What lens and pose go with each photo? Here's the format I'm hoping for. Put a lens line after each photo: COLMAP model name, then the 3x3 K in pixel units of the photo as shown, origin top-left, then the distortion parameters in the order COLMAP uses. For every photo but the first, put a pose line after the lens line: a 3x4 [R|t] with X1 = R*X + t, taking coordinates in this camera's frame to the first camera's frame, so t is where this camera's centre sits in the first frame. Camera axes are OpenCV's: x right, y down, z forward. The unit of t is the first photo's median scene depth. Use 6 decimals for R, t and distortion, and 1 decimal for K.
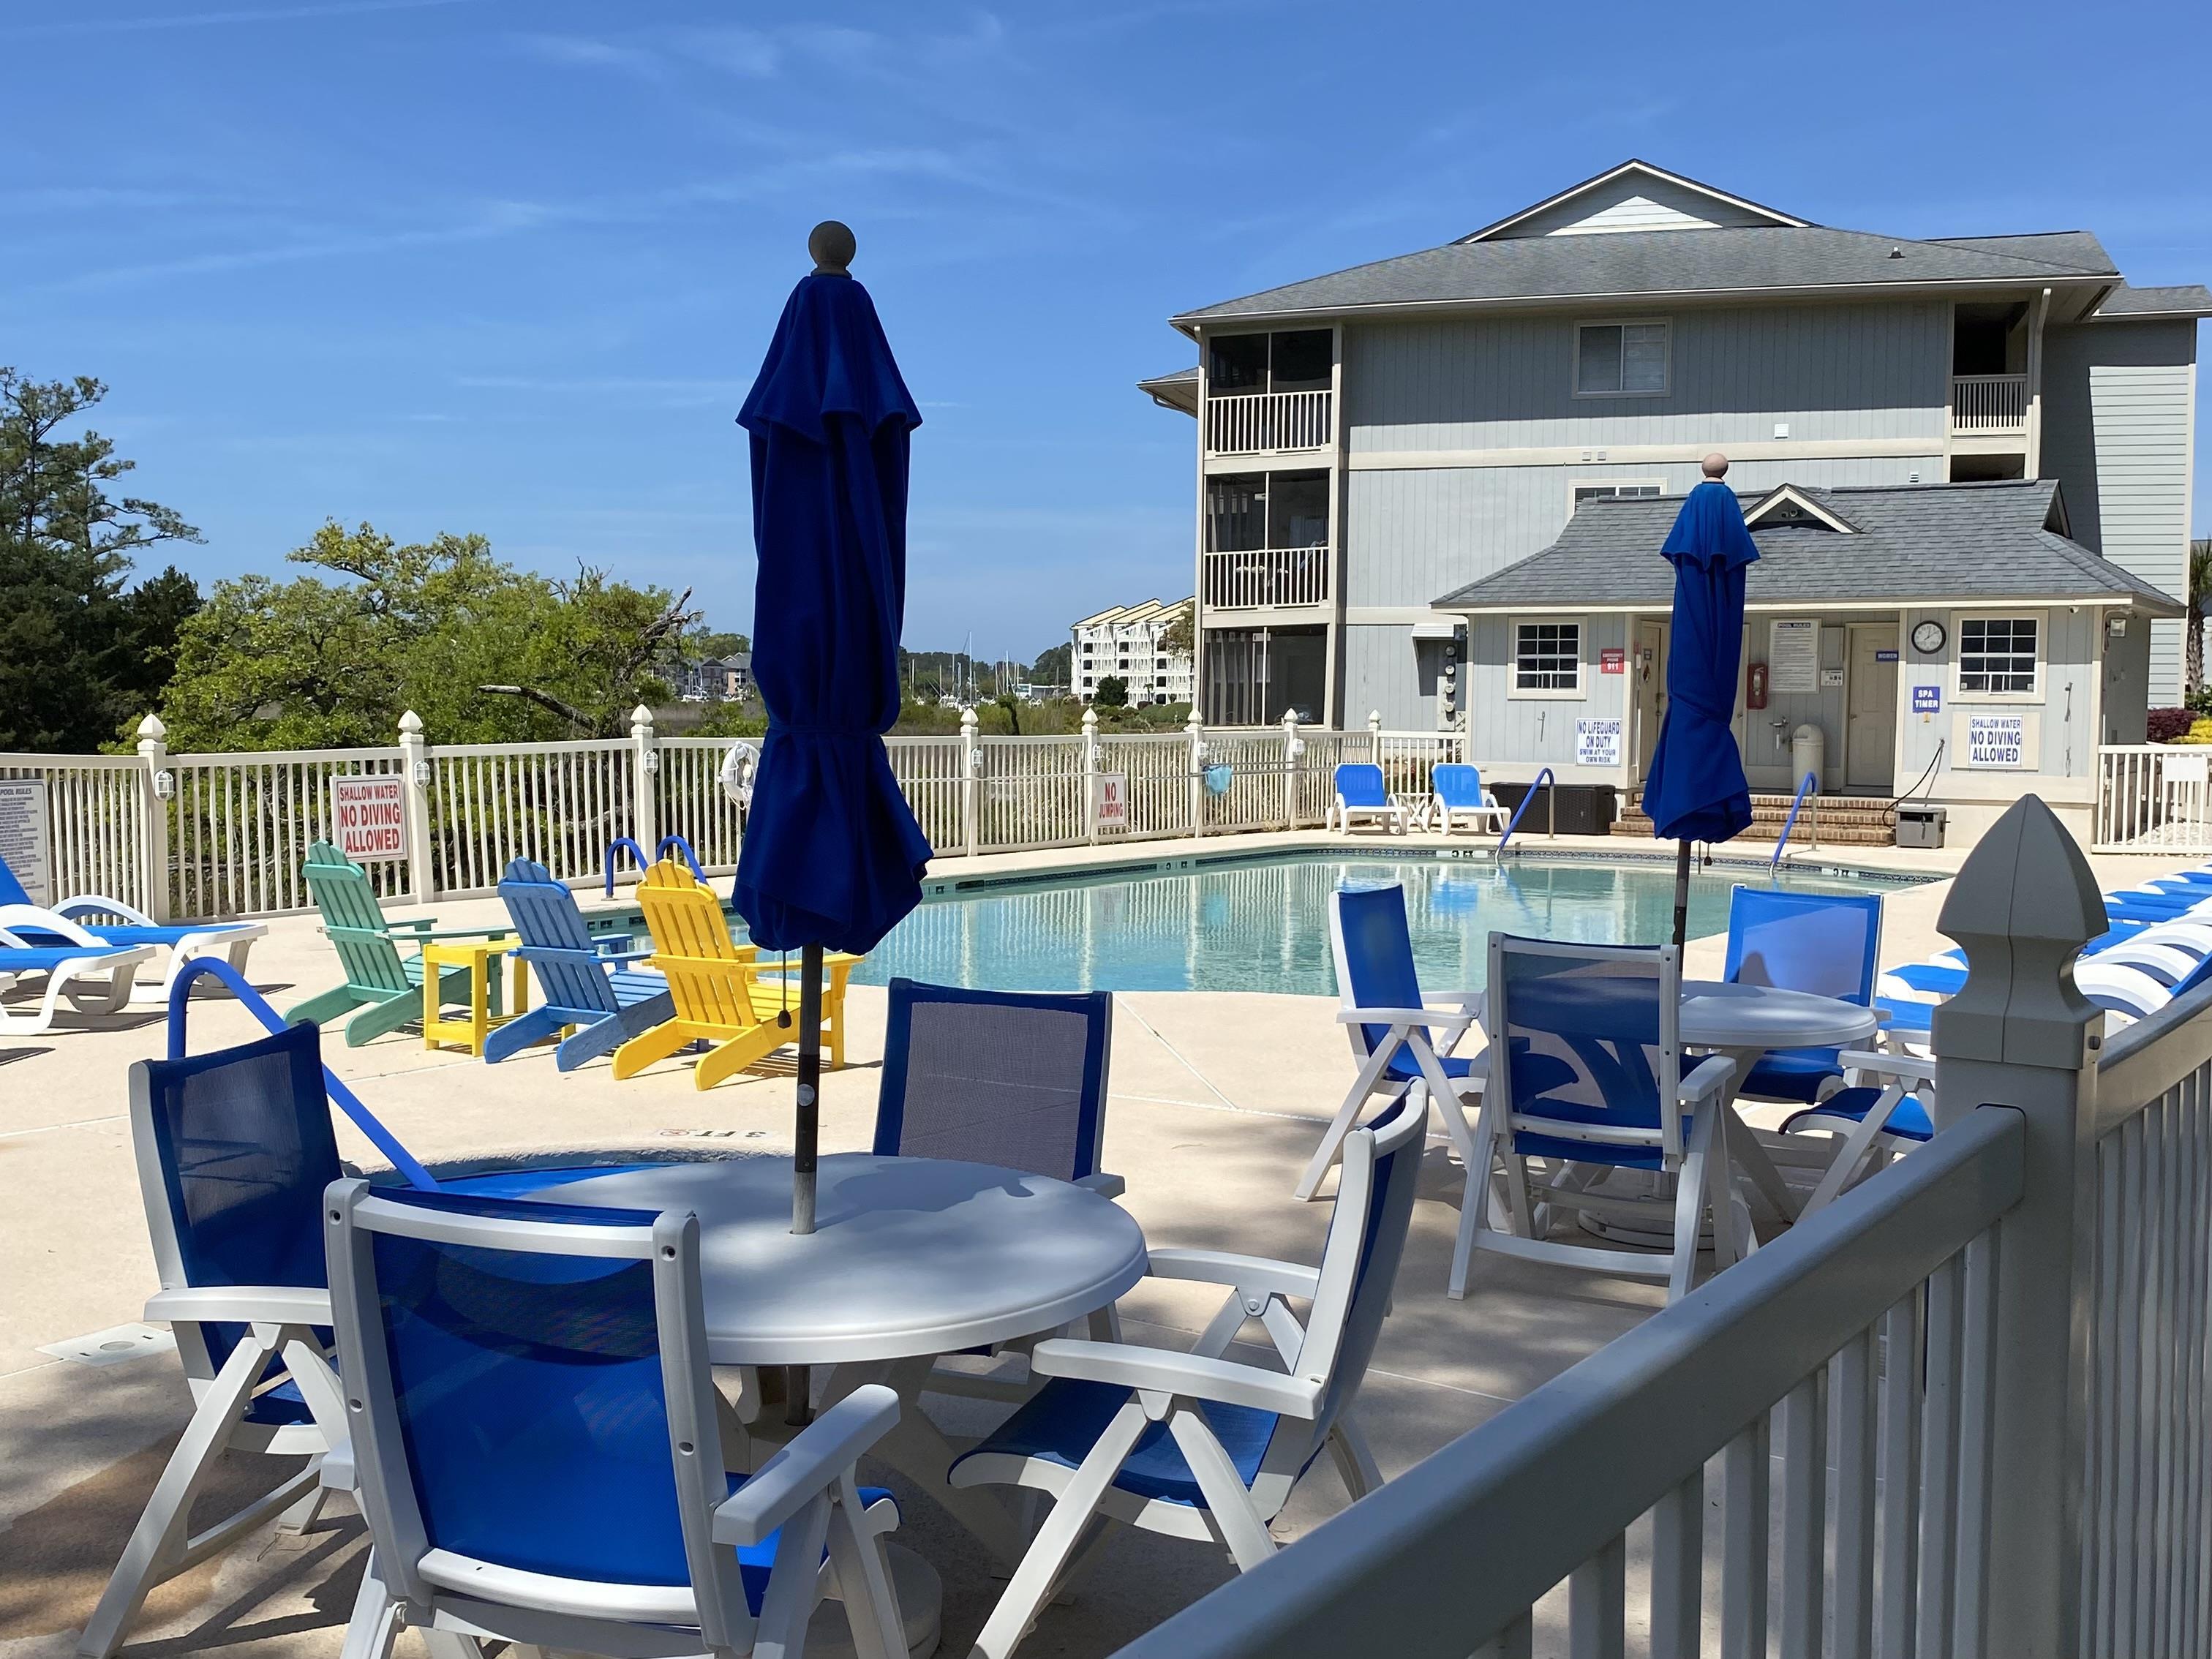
lens RADIAL K [[2196.3, 0, 1102.8], [0, 2196.3, 869.0], [0, 0, 1]] dist [0.153097, -0.384956]
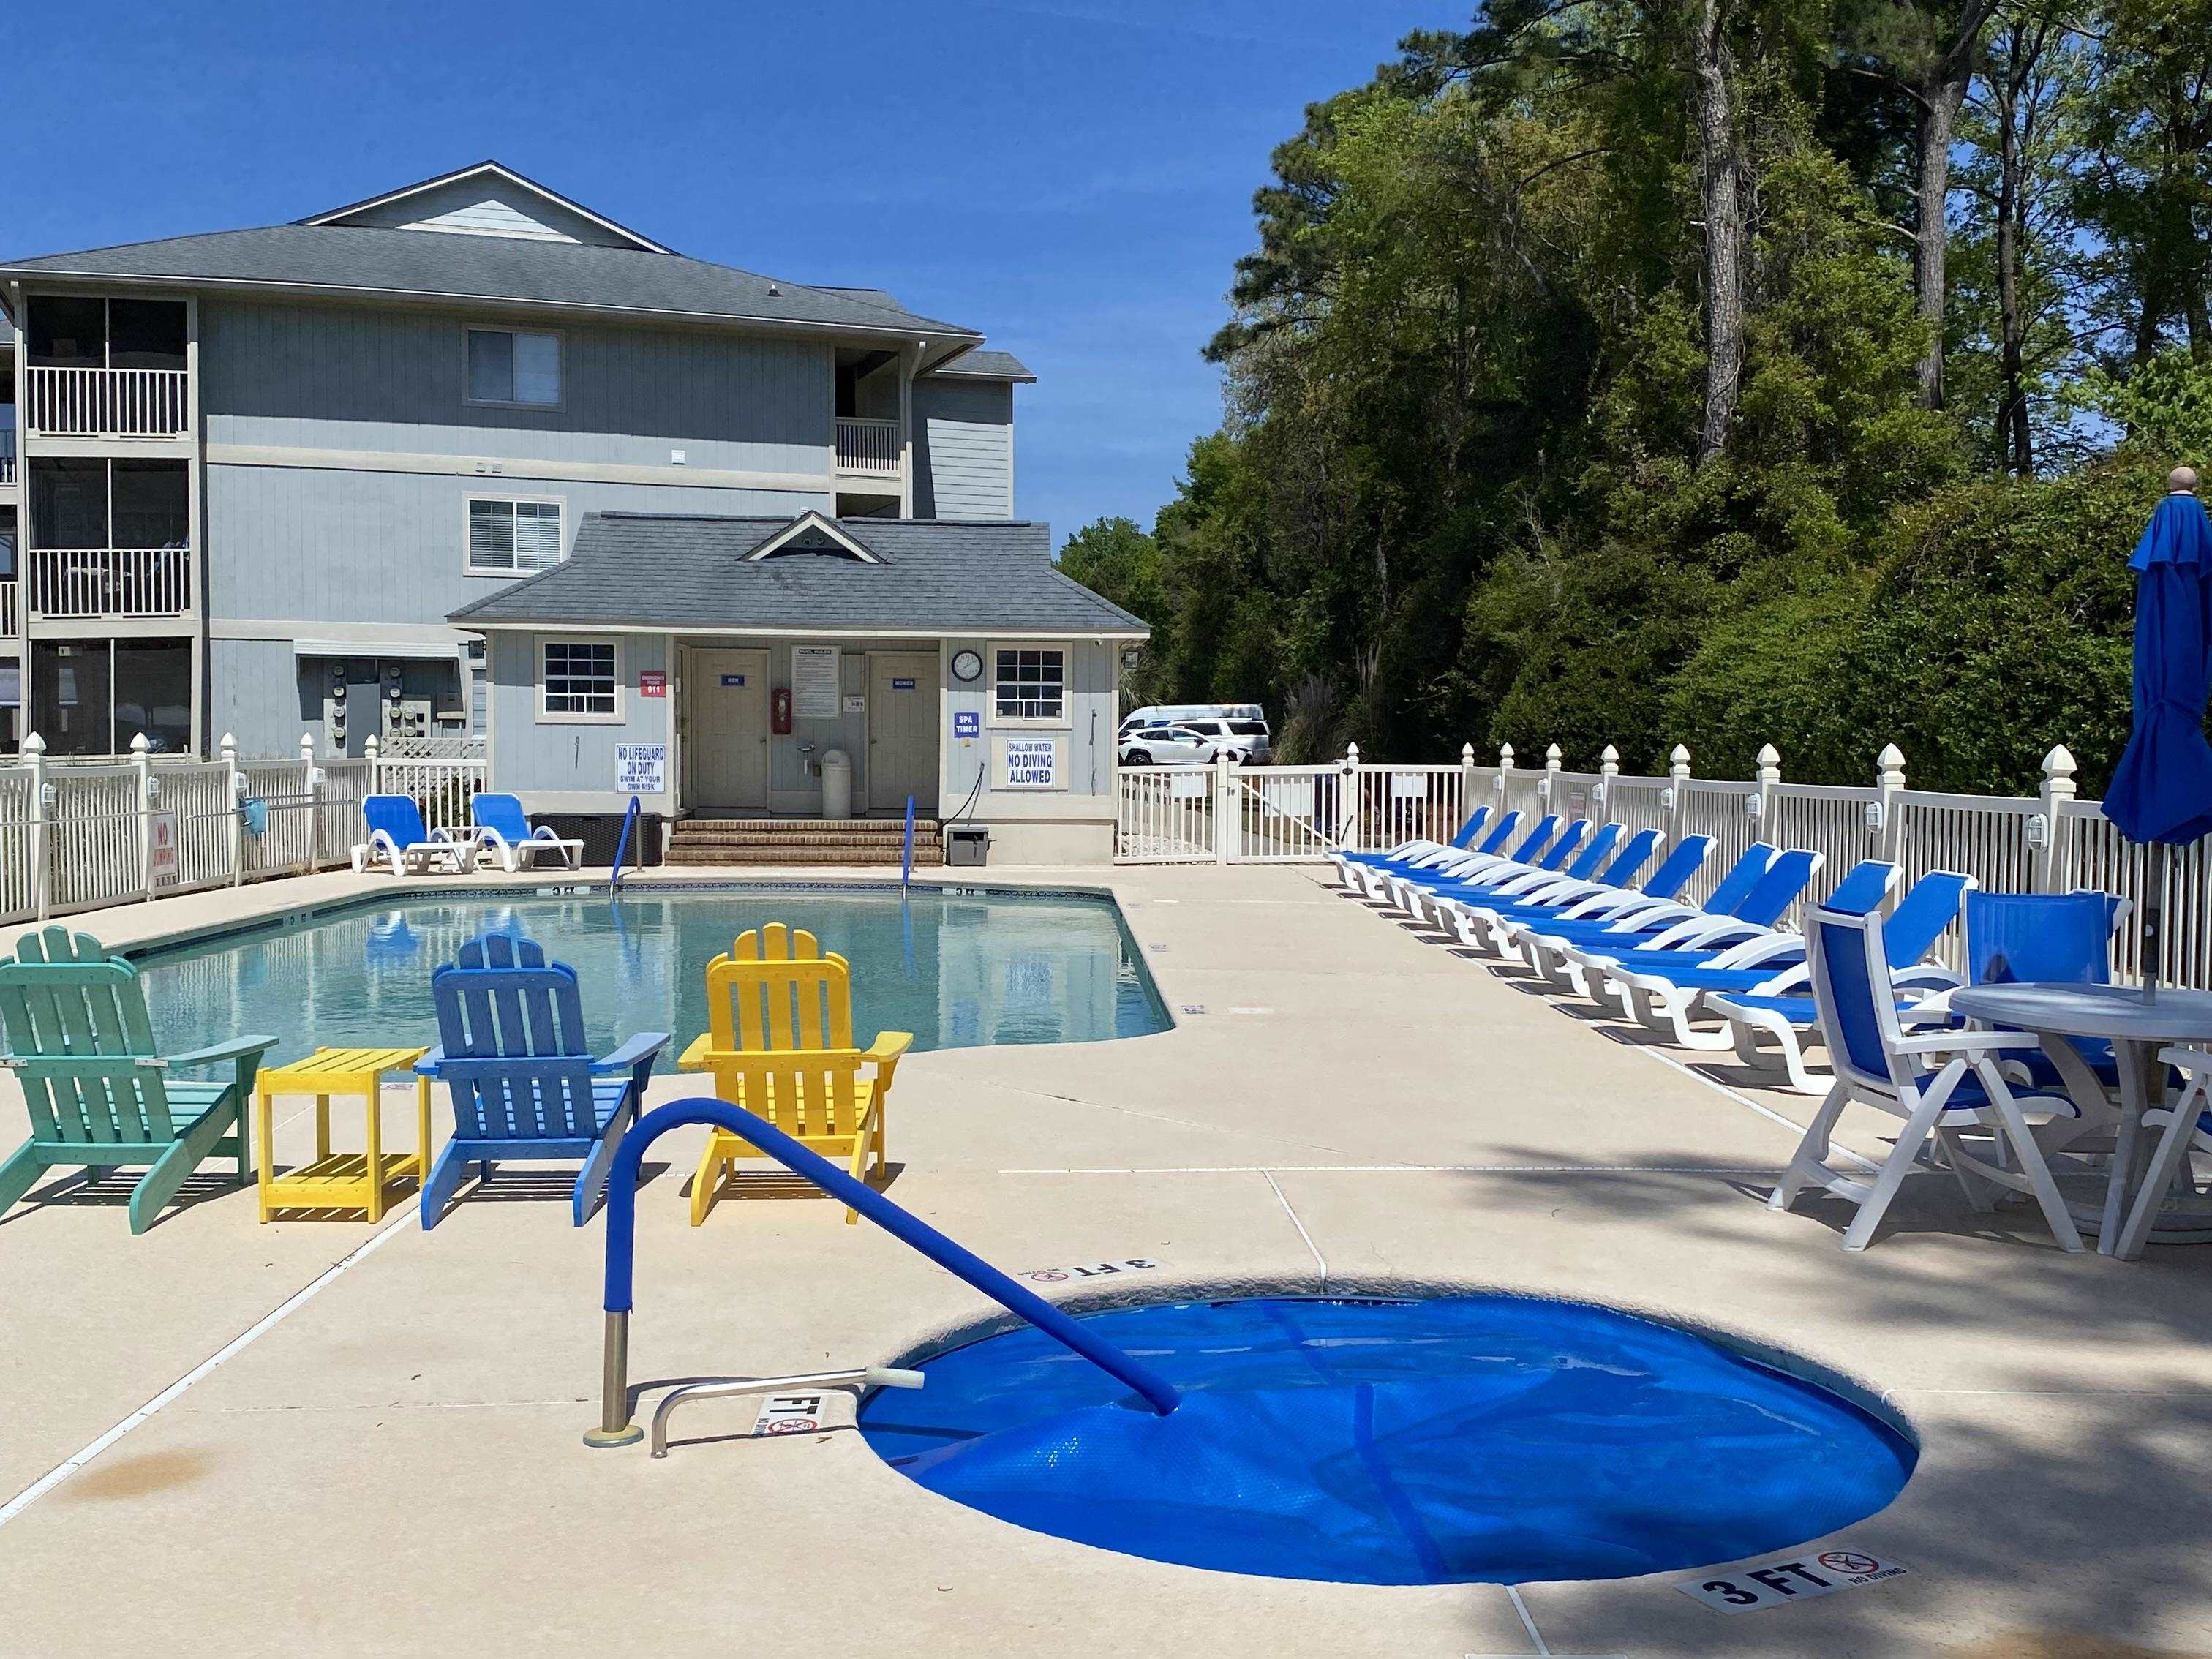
lens RADIAL K [[2230.6, 0, 1106.0], [0, 2230.6, 829.5], [0, 0, 1]] dist [0.246206, -0.568718]
pose [[0.832936, -0.027889, 0.552666, -0.144029], [0.045266, 0.998816, -0.017818, -0.004641], [-0.551515, 0.039858, 0.833212, 0.080124]]
